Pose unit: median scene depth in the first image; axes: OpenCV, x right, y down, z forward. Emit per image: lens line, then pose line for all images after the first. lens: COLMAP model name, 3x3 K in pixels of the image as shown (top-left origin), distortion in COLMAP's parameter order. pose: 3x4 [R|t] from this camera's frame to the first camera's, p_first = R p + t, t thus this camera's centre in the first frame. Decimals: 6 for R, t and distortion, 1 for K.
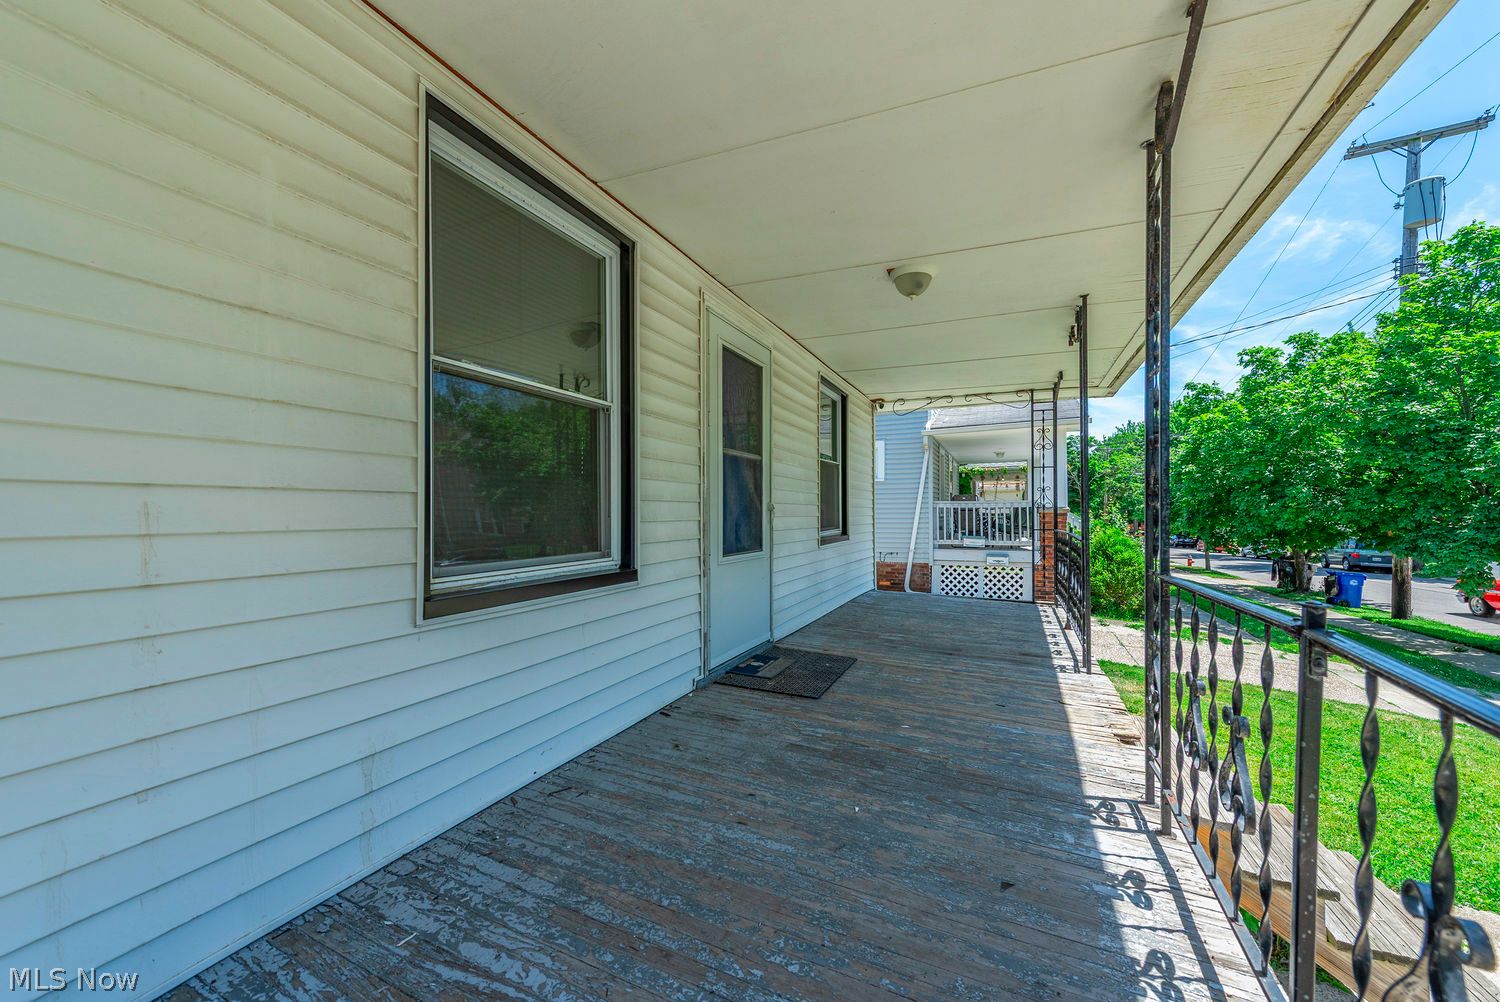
lens RADIAL K [[593.1, 0, 748.9], [0, 593.1, 506.8], [0, 0, 1]] dist [0.017160, -0.004670]
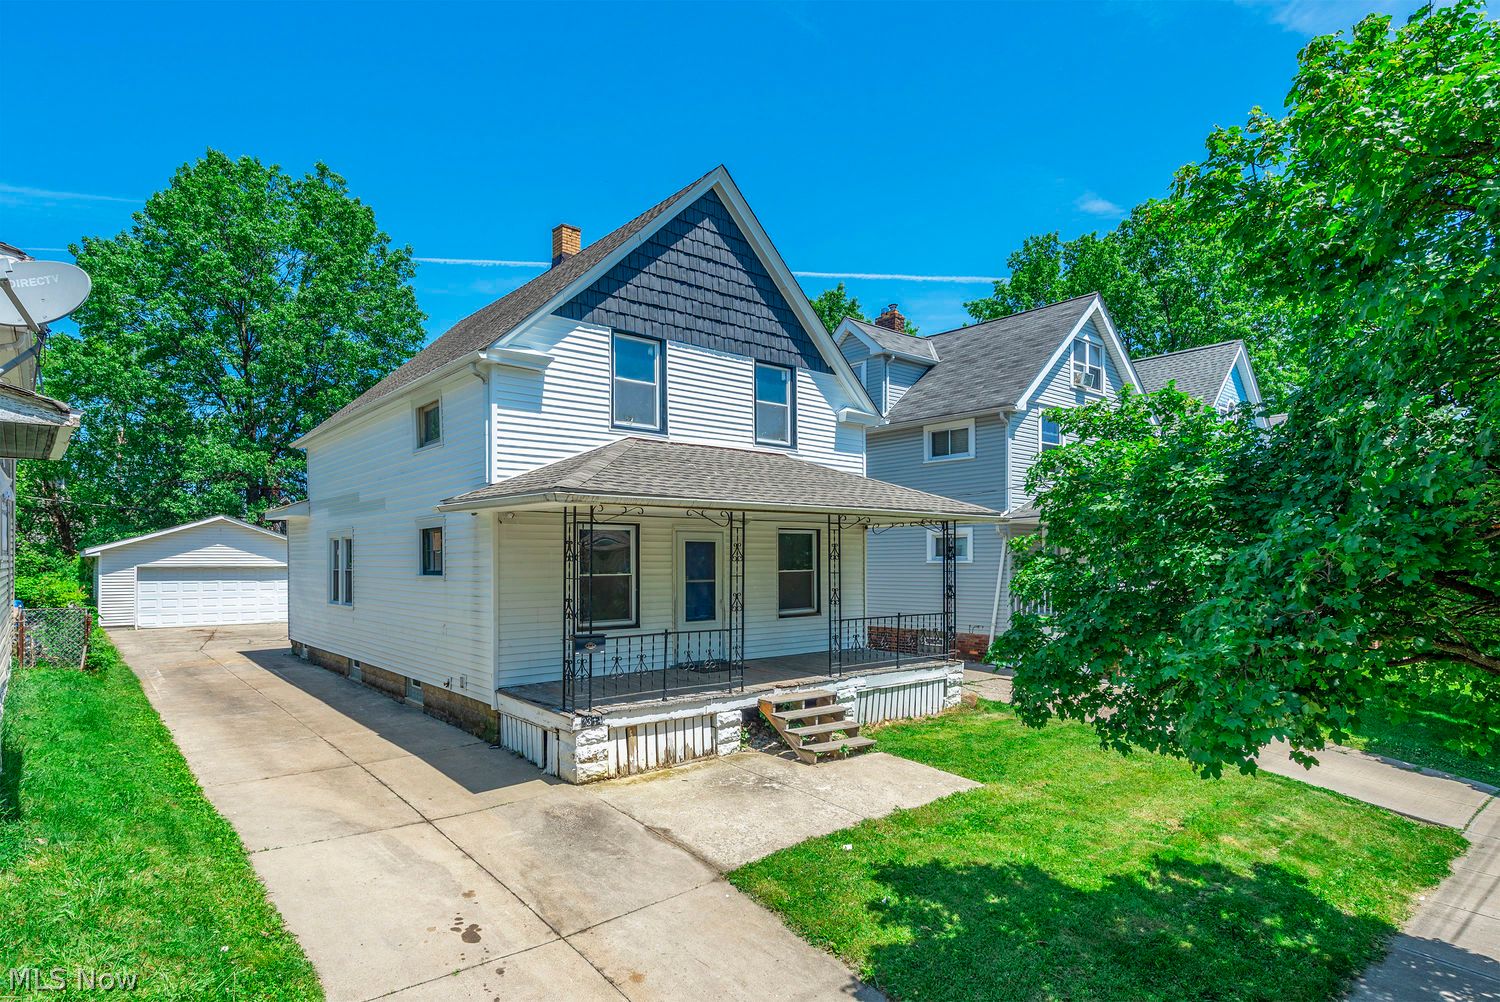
lens RADIAL K [[801.7, 0, 723.0], [0, 801.7, 551.0], [0, 0, 1]] dist [0.003658, 0.000336]
pose [[0.896338, -0.004812, -0.443346, 1.876454], [0.002291, 0.999978, -0.006222, -0.230387], [0.443366, 0.004561, 0.896329, -2.379139]]
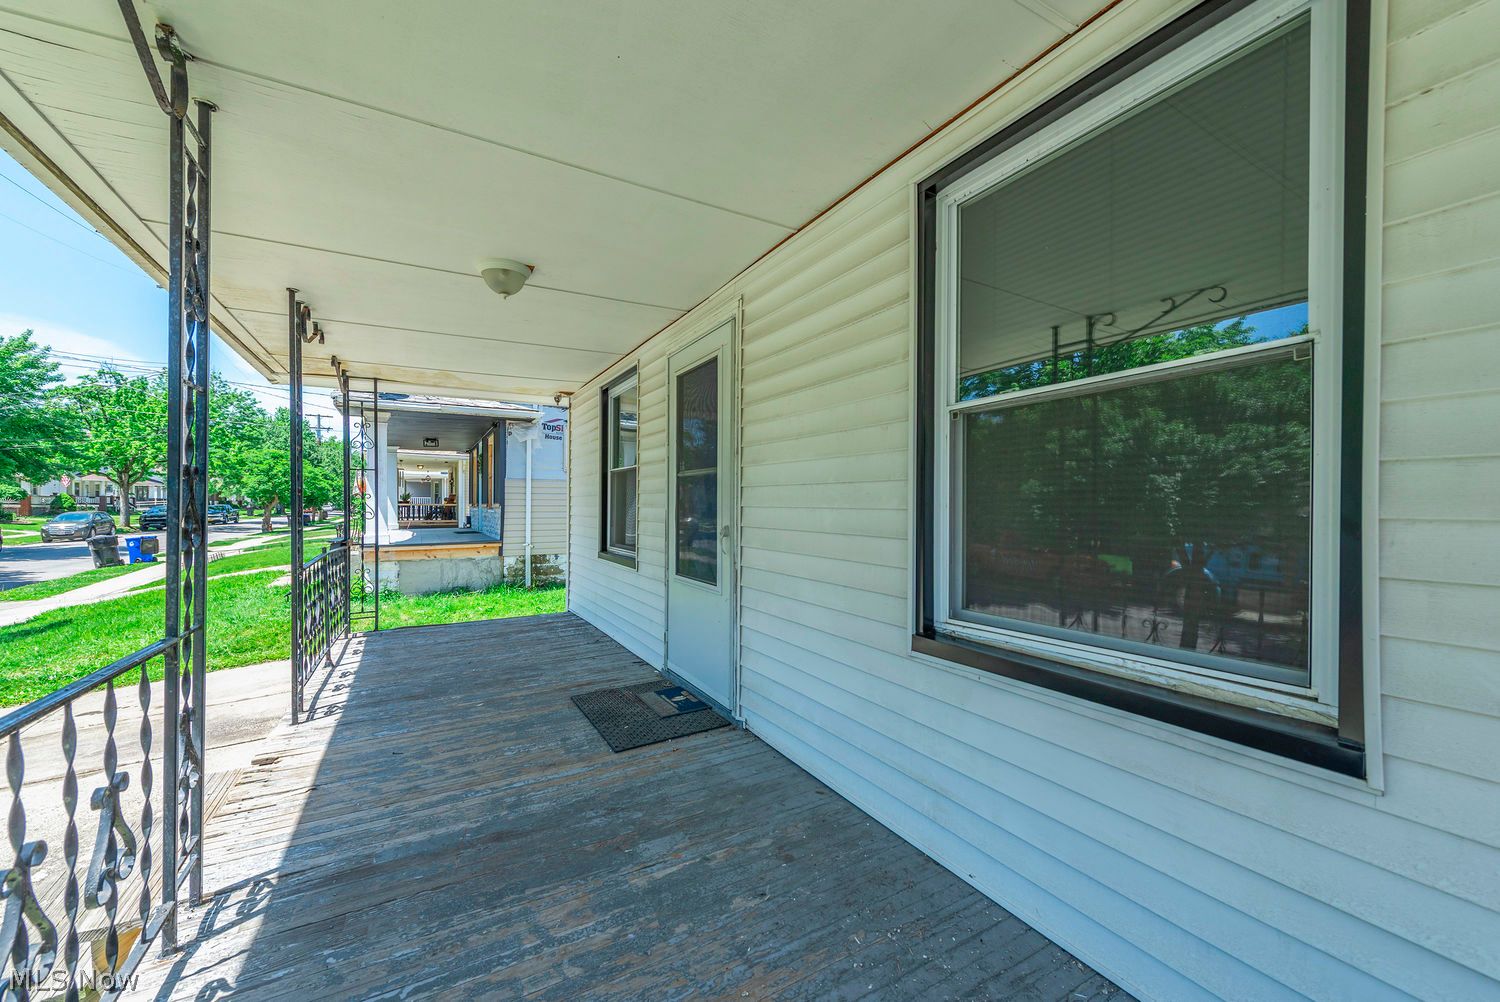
lens RADIAL K [[593.1, 0, 748.9], [0, 593.1, 506.8], [0, 0, 1]] dist [0.017160, -0.004670]
pose [[-0.602187, 0.002257, -0.798352, 0.816501], [0.002280, 0.999997, 0.001107, -0.042844], [0.798352, -0.001154, -0.602190, 1.952961]]
